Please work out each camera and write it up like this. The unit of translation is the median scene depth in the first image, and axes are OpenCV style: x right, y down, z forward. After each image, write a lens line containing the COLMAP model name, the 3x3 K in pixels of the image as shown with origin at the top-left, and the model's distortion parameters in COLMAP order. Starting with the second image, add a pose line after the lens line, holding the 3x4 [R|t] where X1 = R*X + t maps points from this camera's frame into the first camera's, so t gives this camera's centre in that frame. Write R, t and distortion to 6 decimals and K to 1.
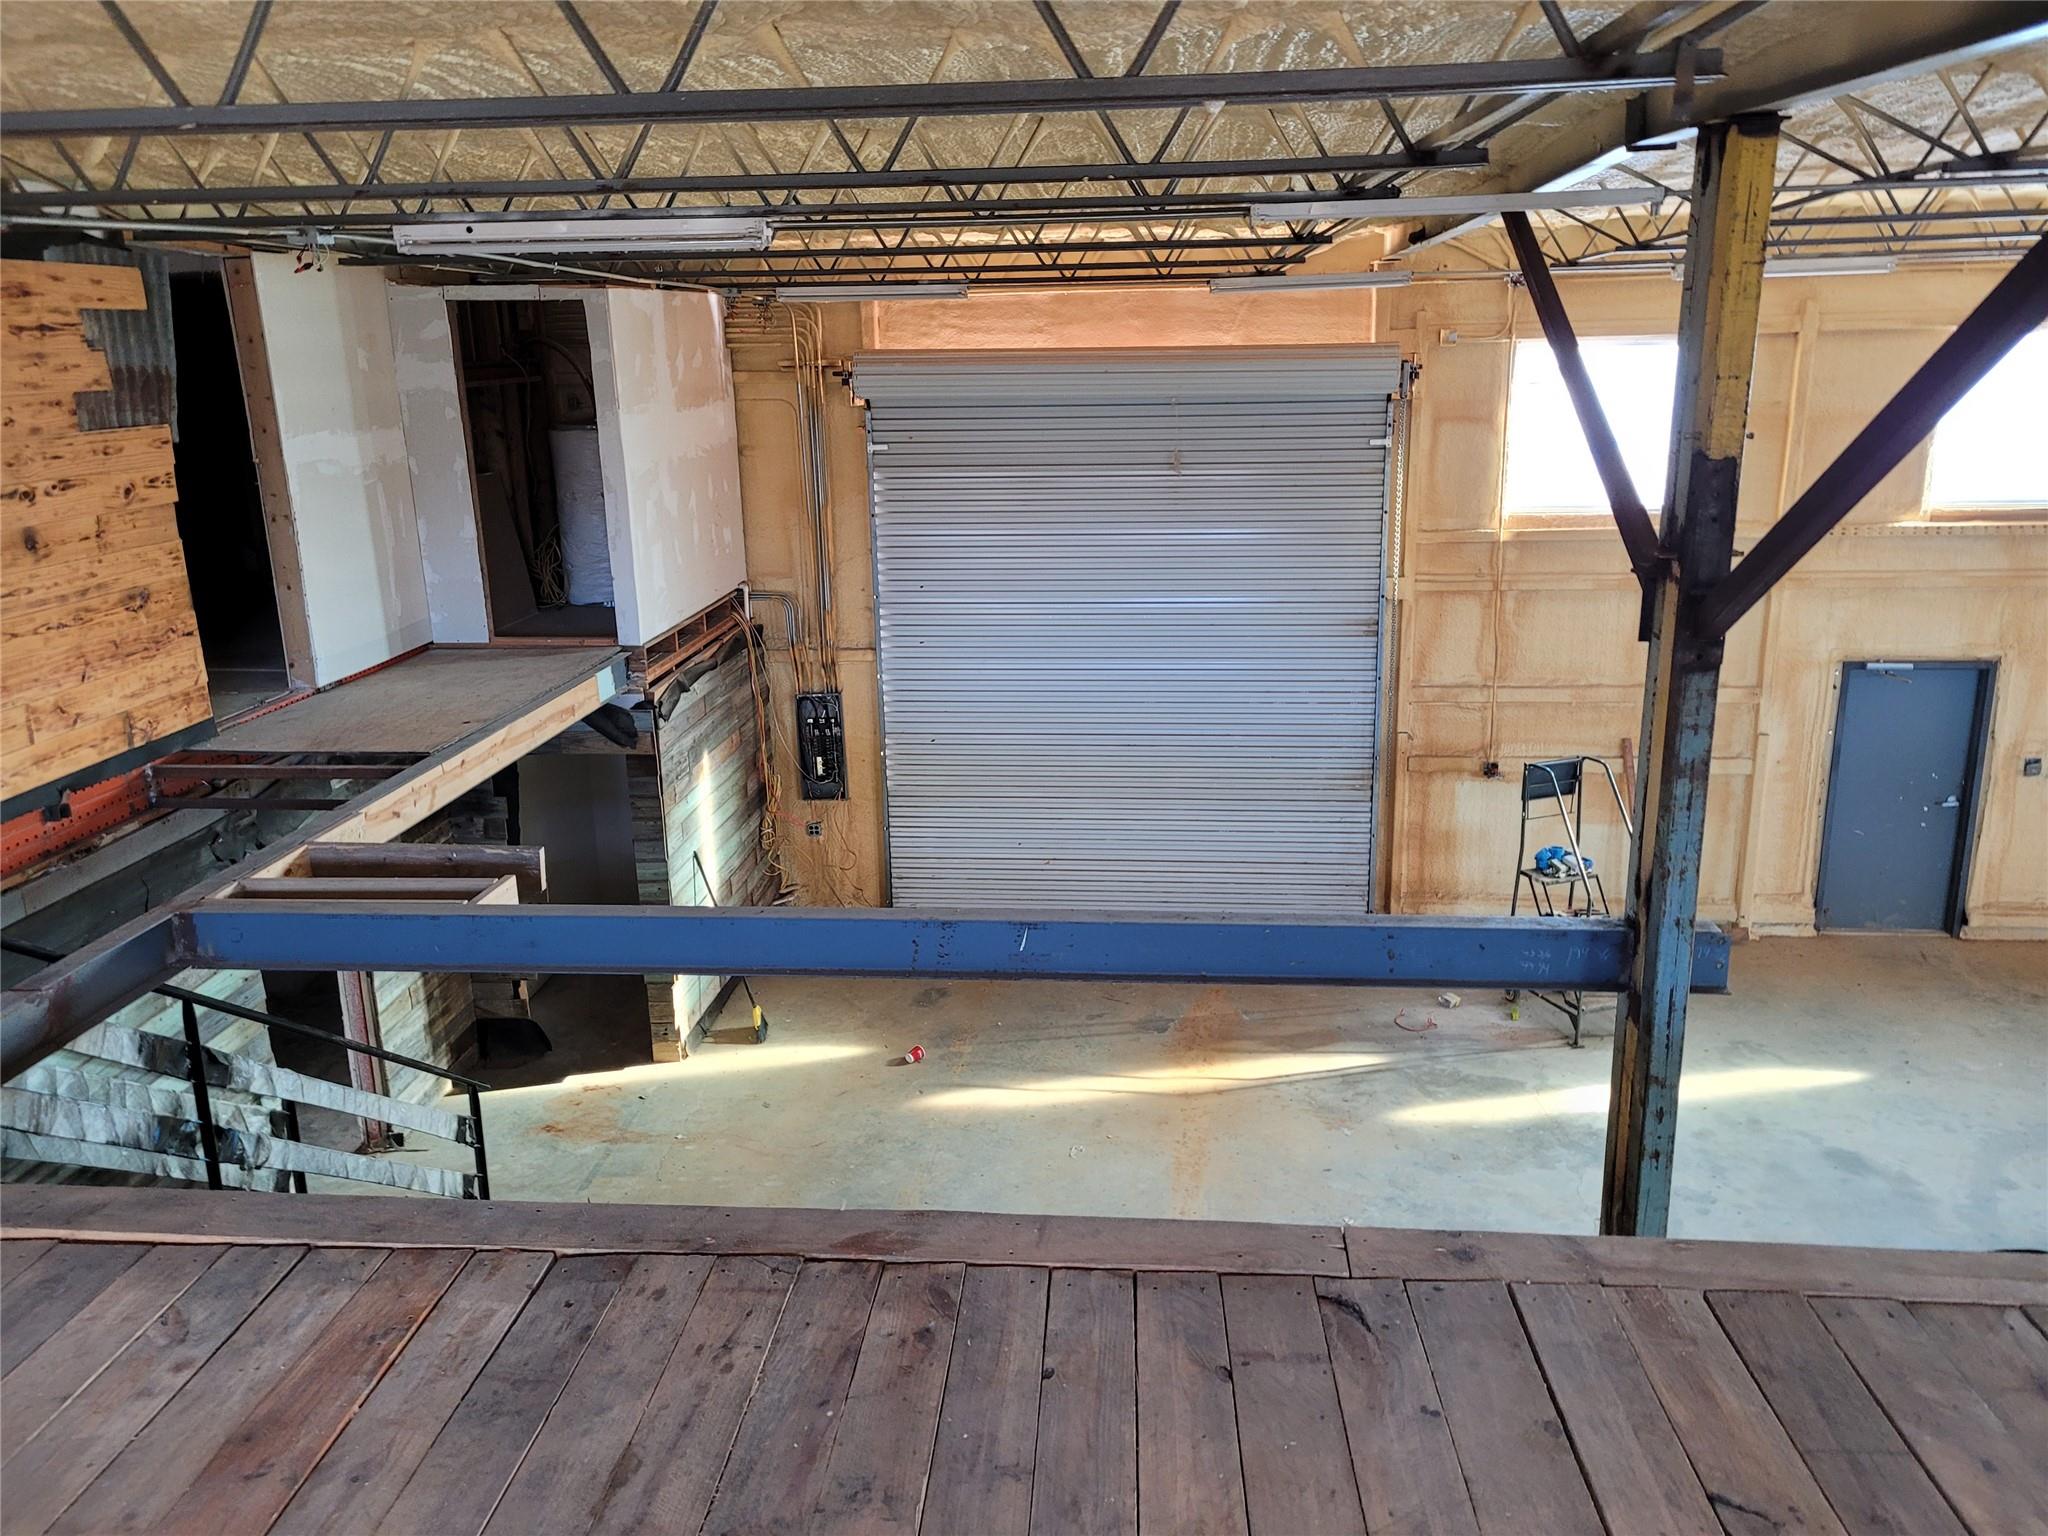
lens RADIAL K [[1534.4, 0, 1012.0], [0, 1534.4, 752.0], [0, 0, 1]] dist [0.029809, -0.010095]
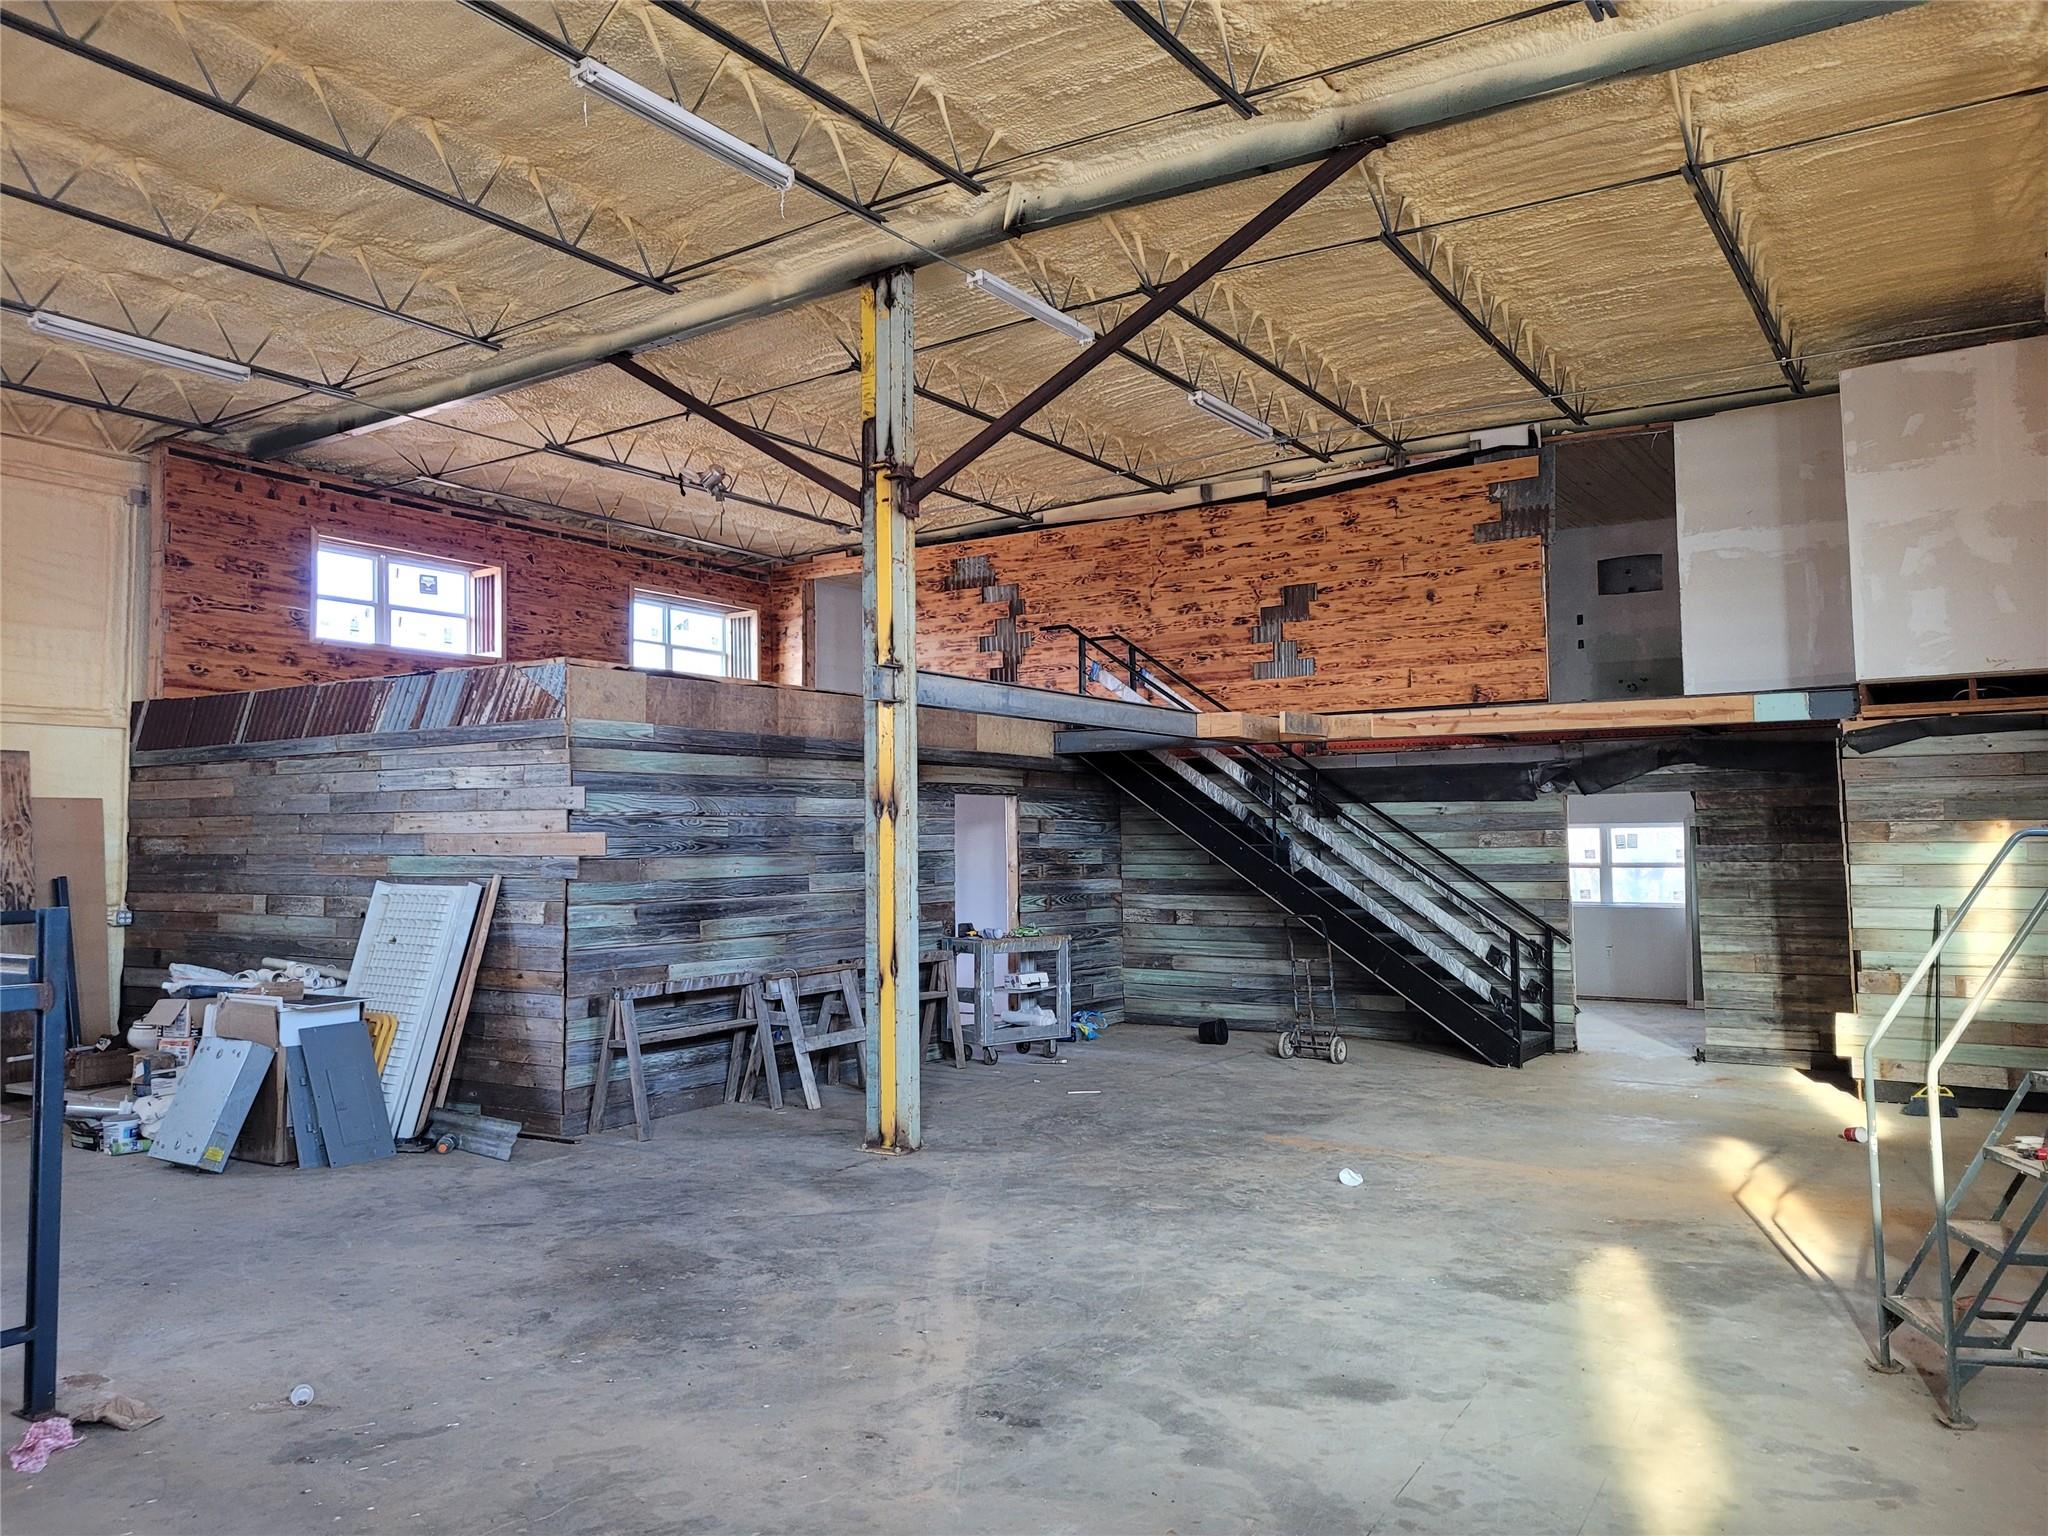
lens RADIAL K [[1534.4, 0, 1020.0], [0, 1534.4, 772.0], [0, 0, 1]] dist [0.029809, -0.010095]
pose [[-0.458345, -0.013925, -0.888665, 1.464898], [-0.210574, 0.973110, 0.093359, 0.023385], [0.863469, 0.229921, -0.448952, 1.457364]]
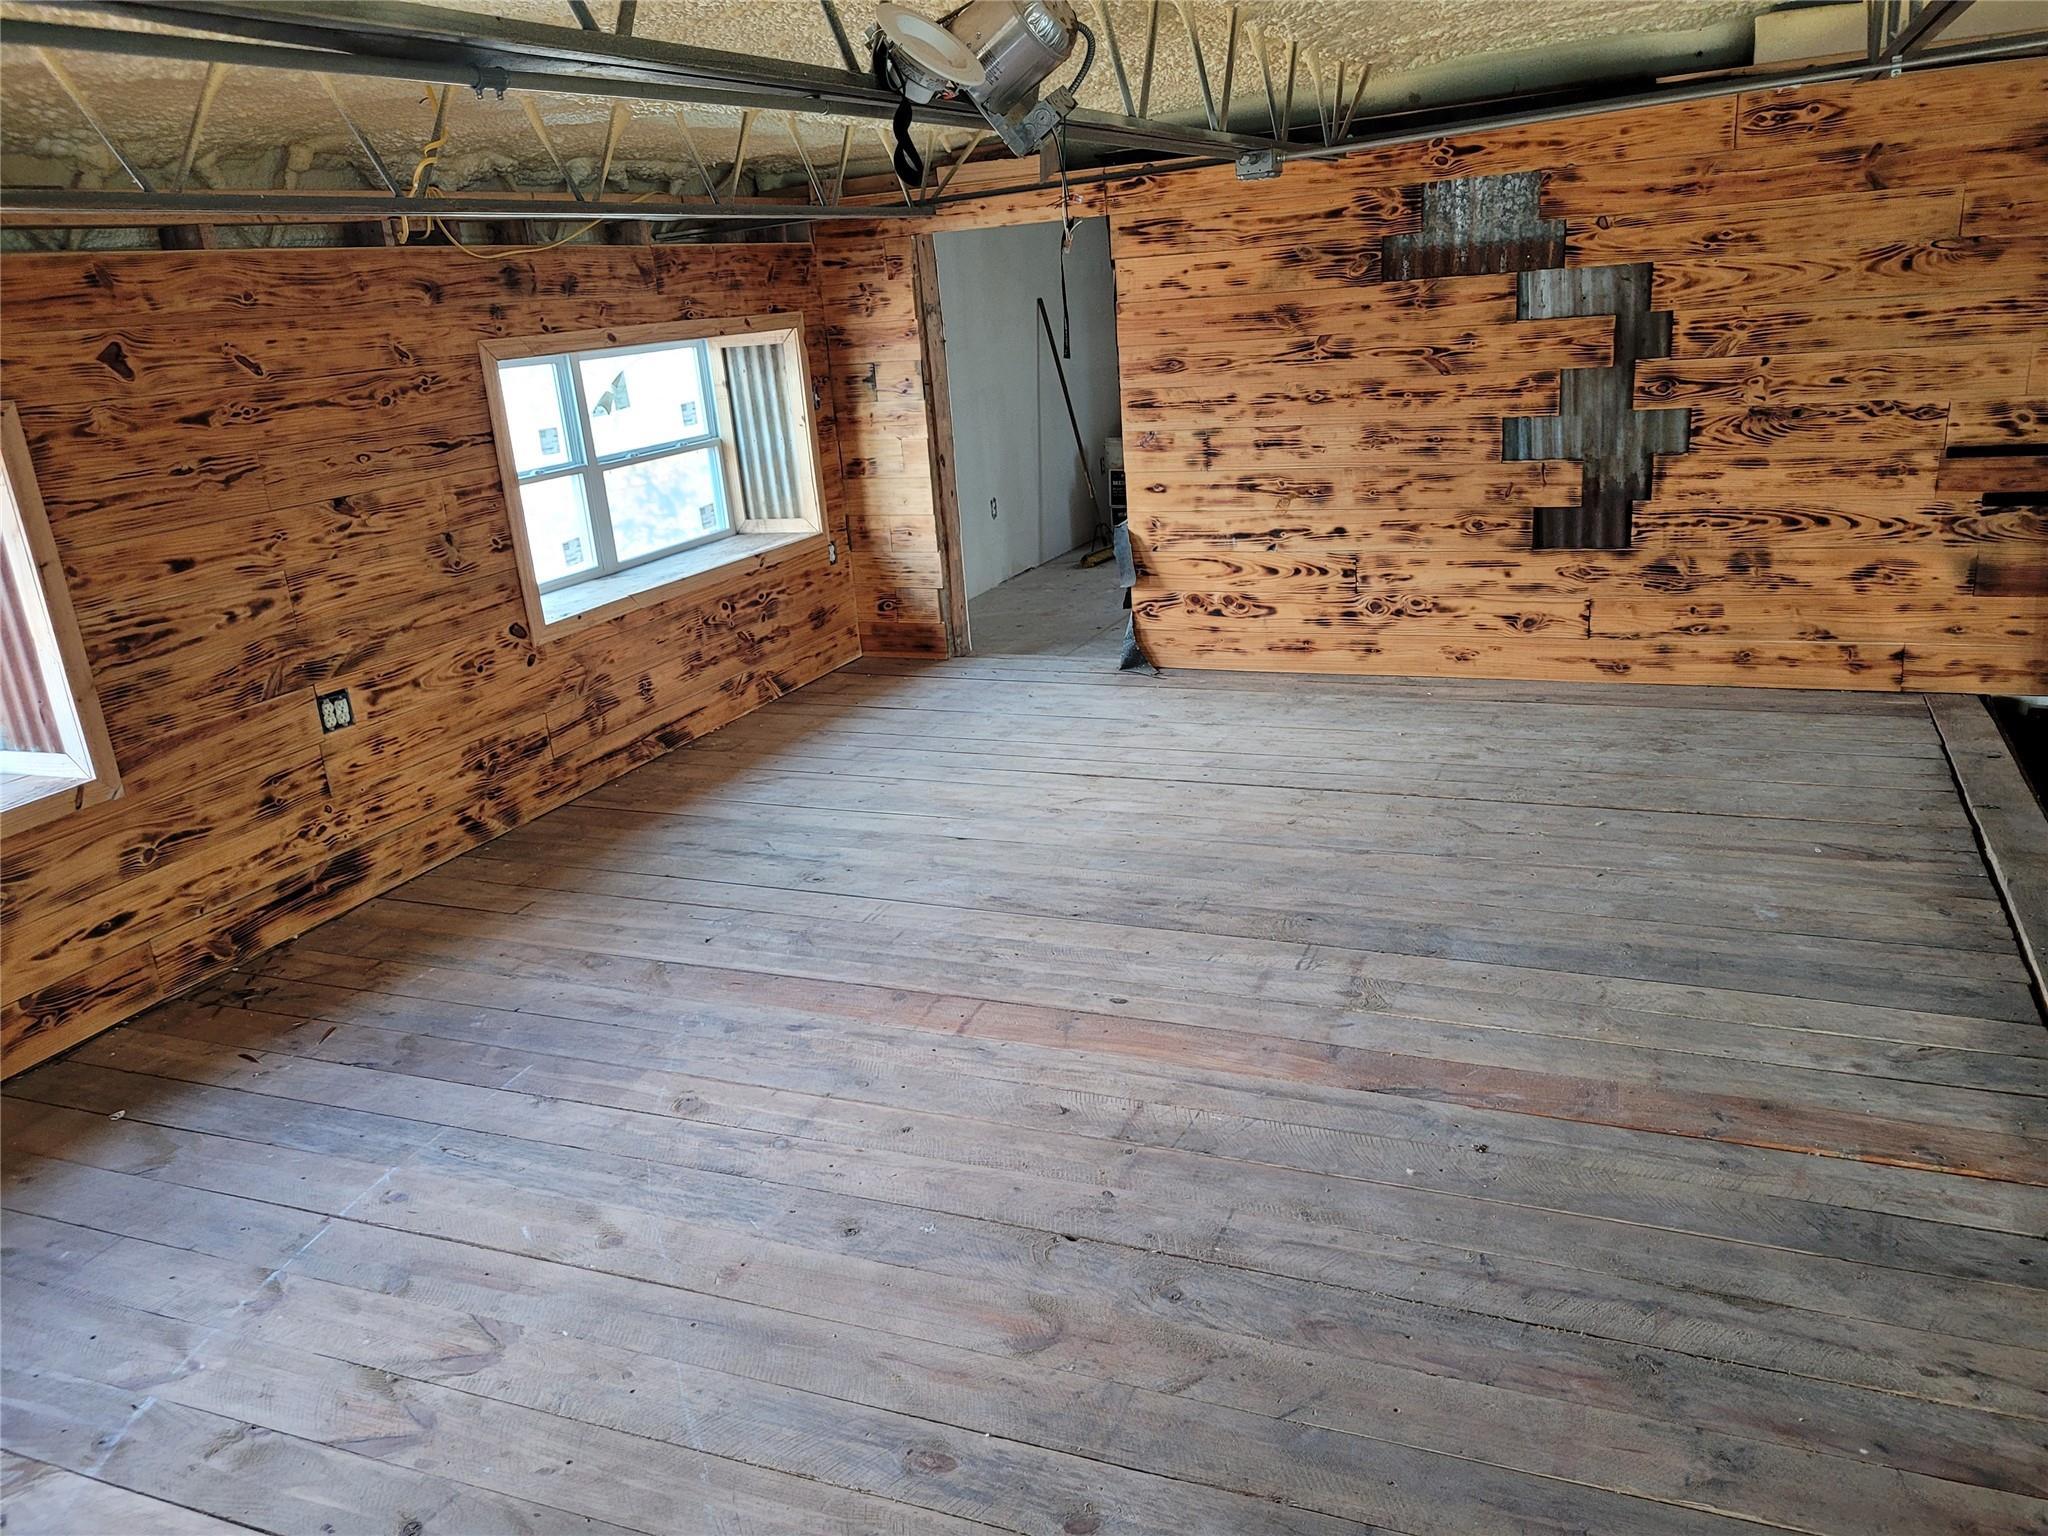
lens RADIAL K [[1534.4, 0, 1021.2], [0, 1534.4, 763.0], [0, 0, 1]] dist [0.029809, -0.010095]
pose [[-0.319021, 0.329925, -0.888468, 0.254440], [-0.160301, 0.905161, 0.393683, -0.068789], [0.934093, 0.268016, -0.235878, 0.252224]]
